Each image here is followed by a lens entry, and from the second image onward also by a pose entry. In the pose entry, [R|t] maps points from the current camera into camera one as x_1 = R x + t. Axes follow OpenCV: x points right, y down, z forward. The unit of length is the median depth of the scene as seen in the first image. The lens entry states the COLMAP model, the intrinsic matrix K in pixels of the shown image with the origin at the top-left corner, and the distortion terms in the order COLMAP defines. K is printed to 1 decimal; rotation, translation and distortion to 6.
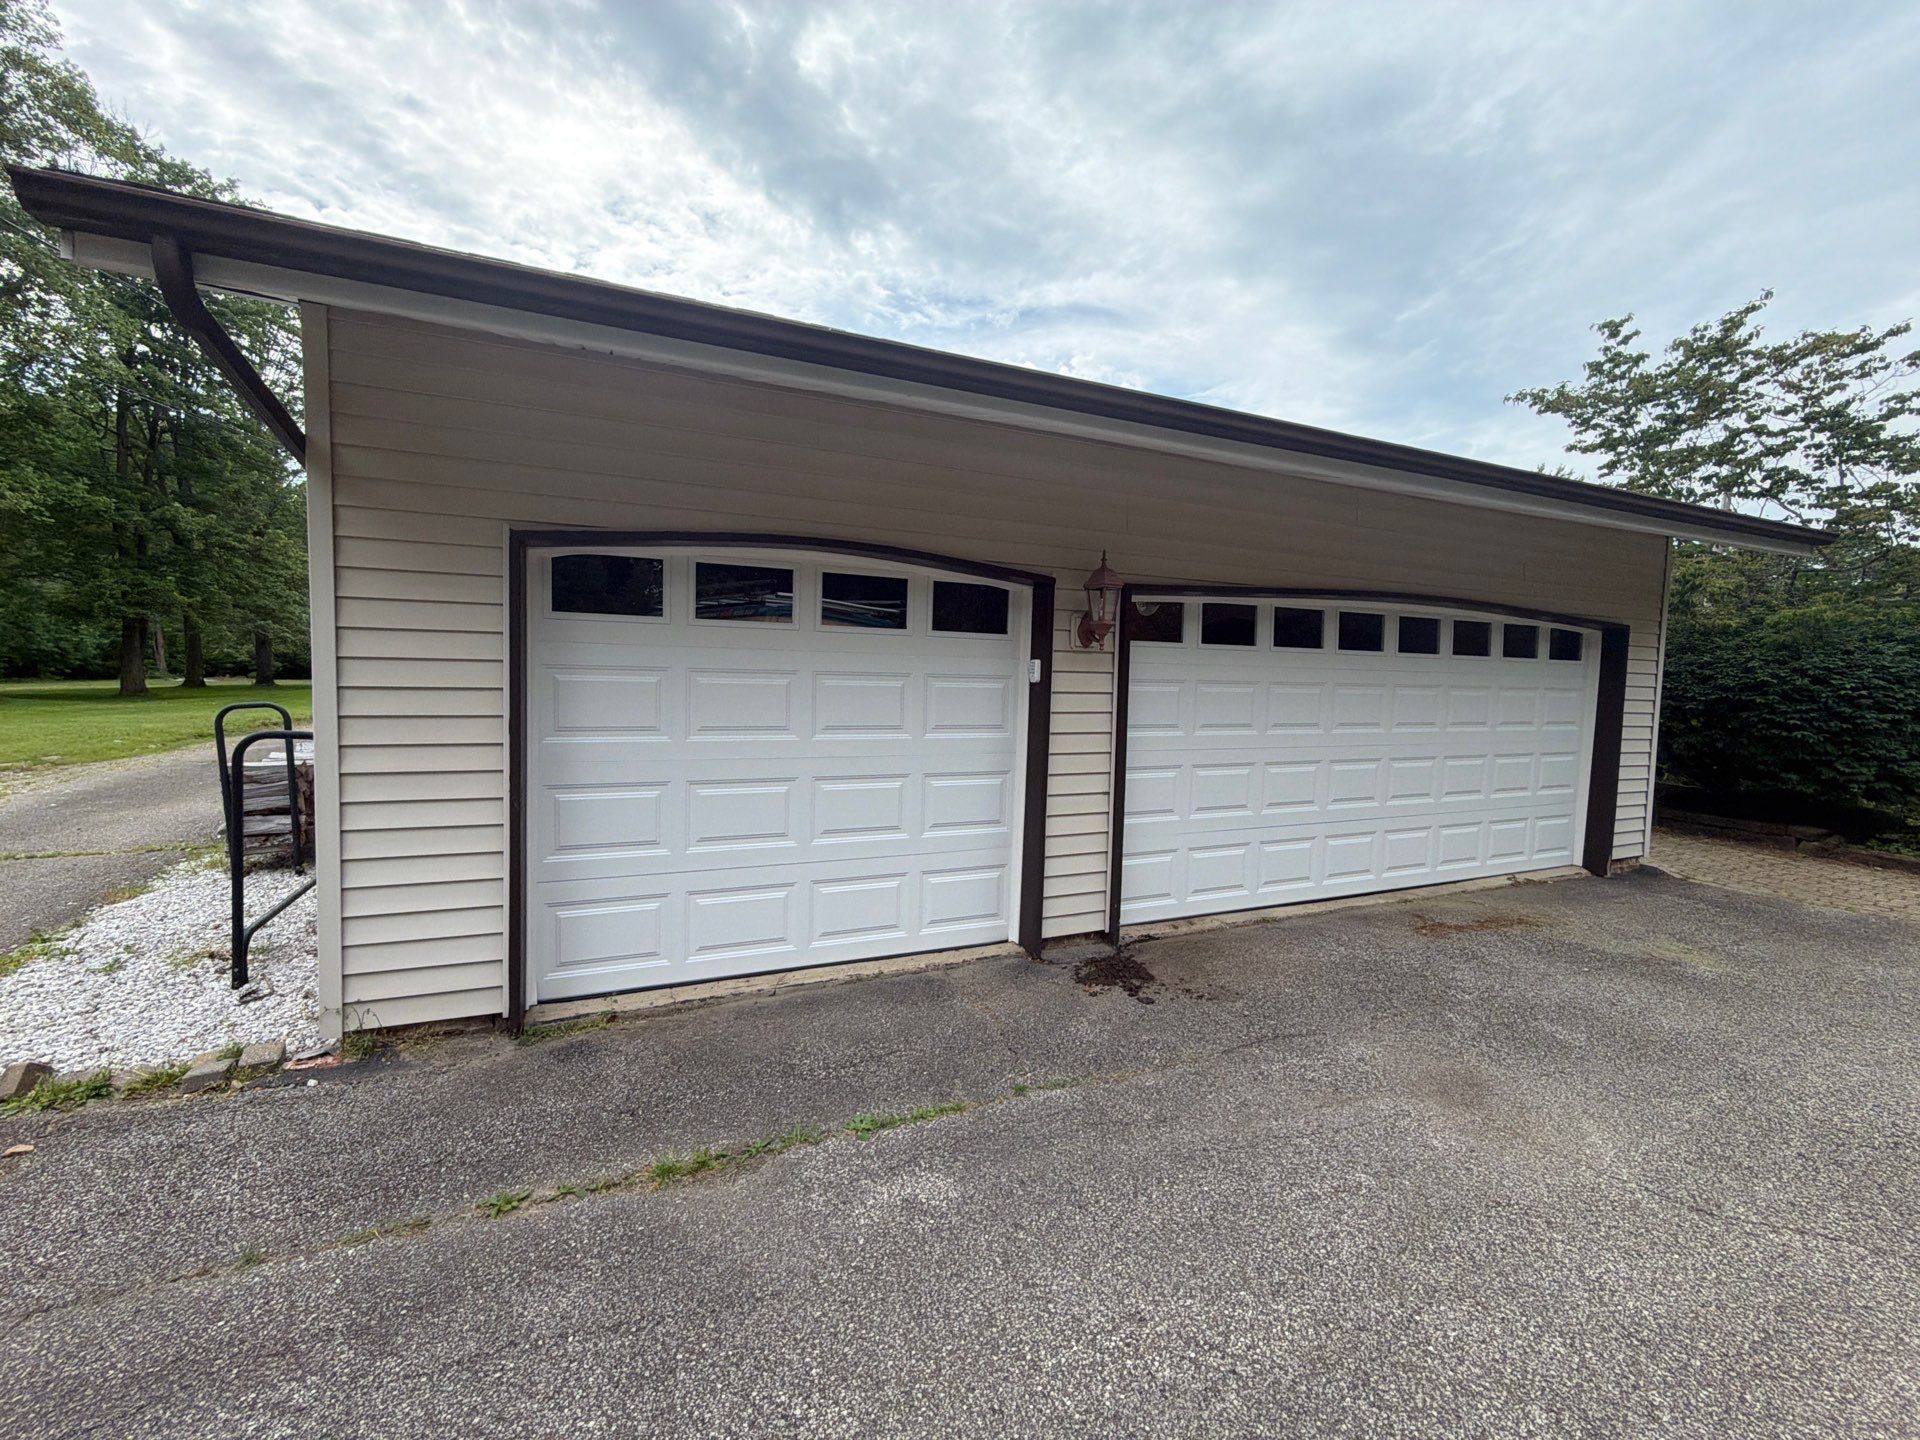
lens RADIAL K [[763.5, 0, 960.0], [0, 763.5, 720.0], [0, 0, 1]] dist [-0.001996, -0.000305]
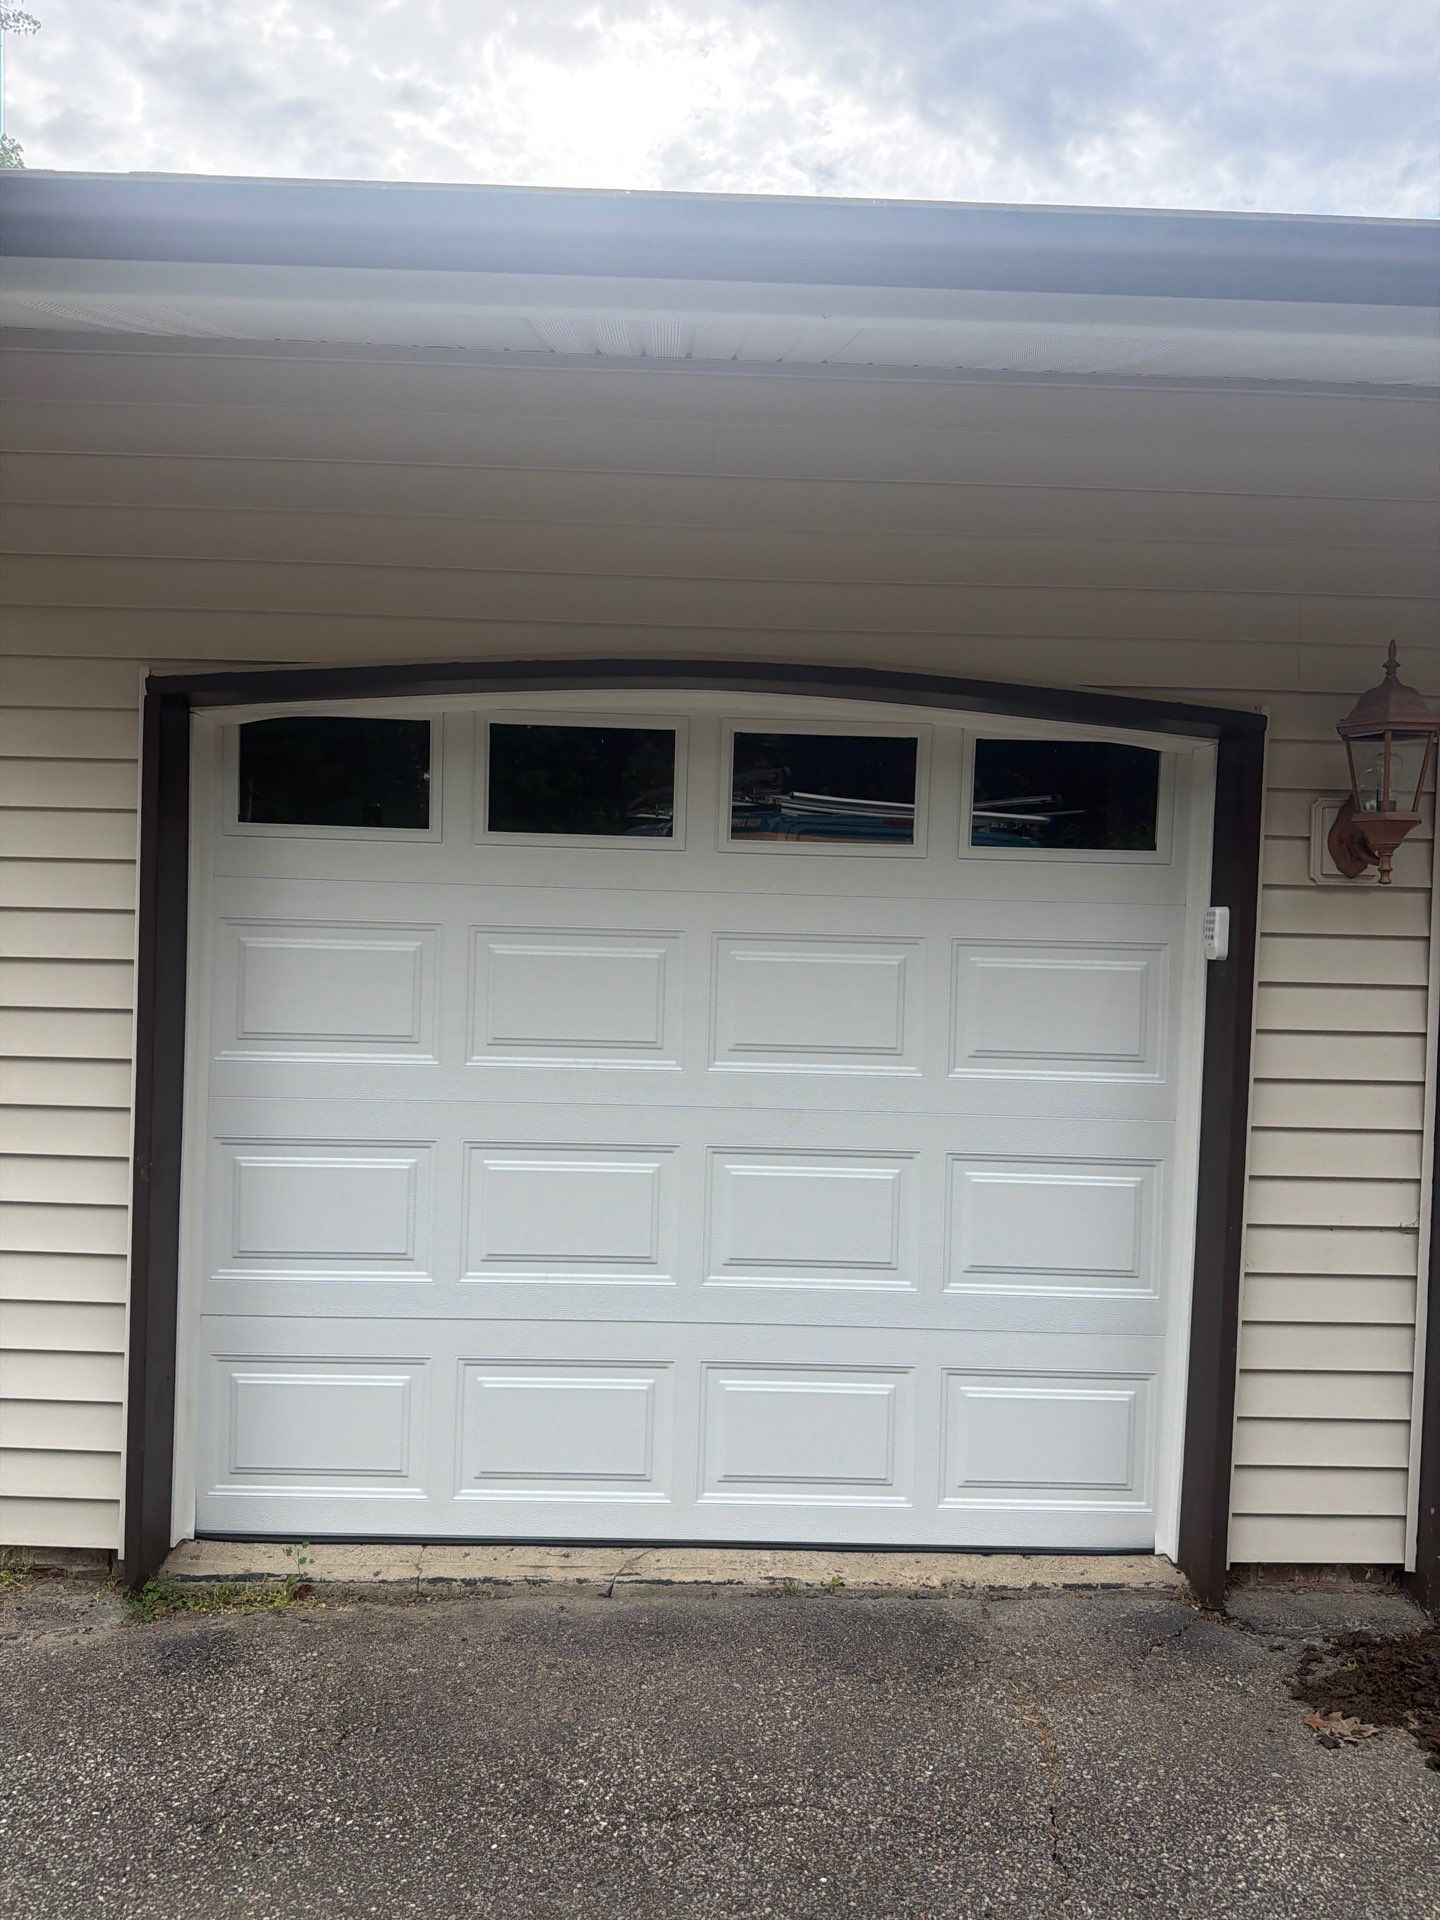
lens RADIAL K [[1361.4, 0, 720.0], [0, 1361.4, 960.0], [0, 0, 1]] dist [0.005697, -0.008631]
pose [[0.925765, 0.011796, -0.377914, 0.133577], [-0.027483, 0.998969, -0.036142, -0.013991], [0.377098, 0.043845, 0.925135, 0.186839]]
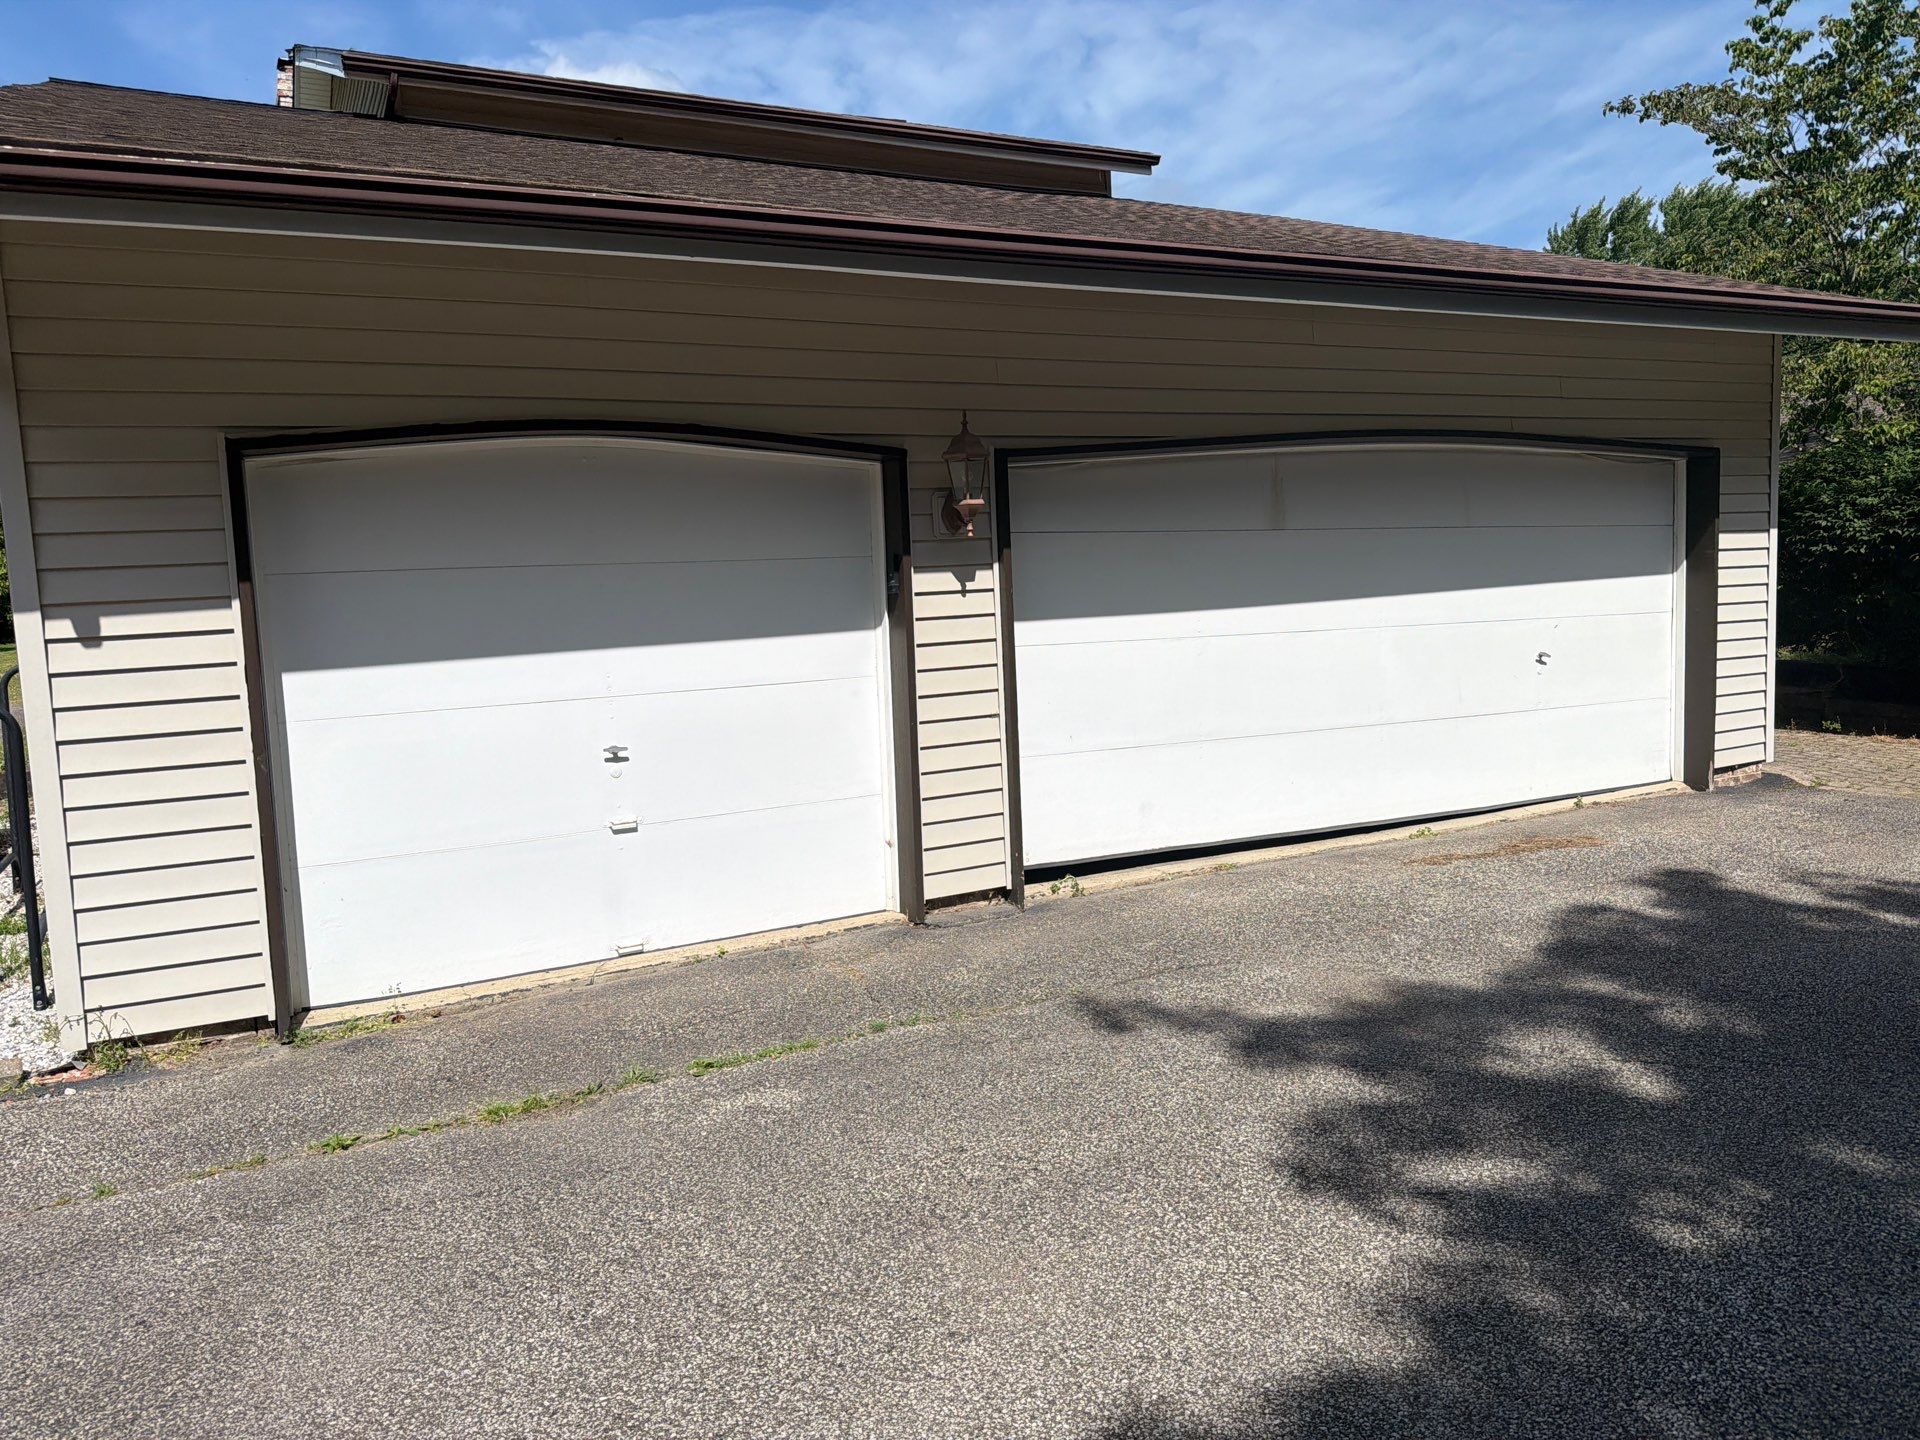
lens RADIAL K [[1360.3, 0, 960.0], [0, 1360.3, 720.0], [0, 0, 1]] dist [0.143946, -0.208801]
pose [[0.995372, -0.075899, 0.058937, 0.076781], [0.073238, 0.996250, 0.046070, 0.034923], [-0.062213, -0.041540, 0.997198, -0.448701]]
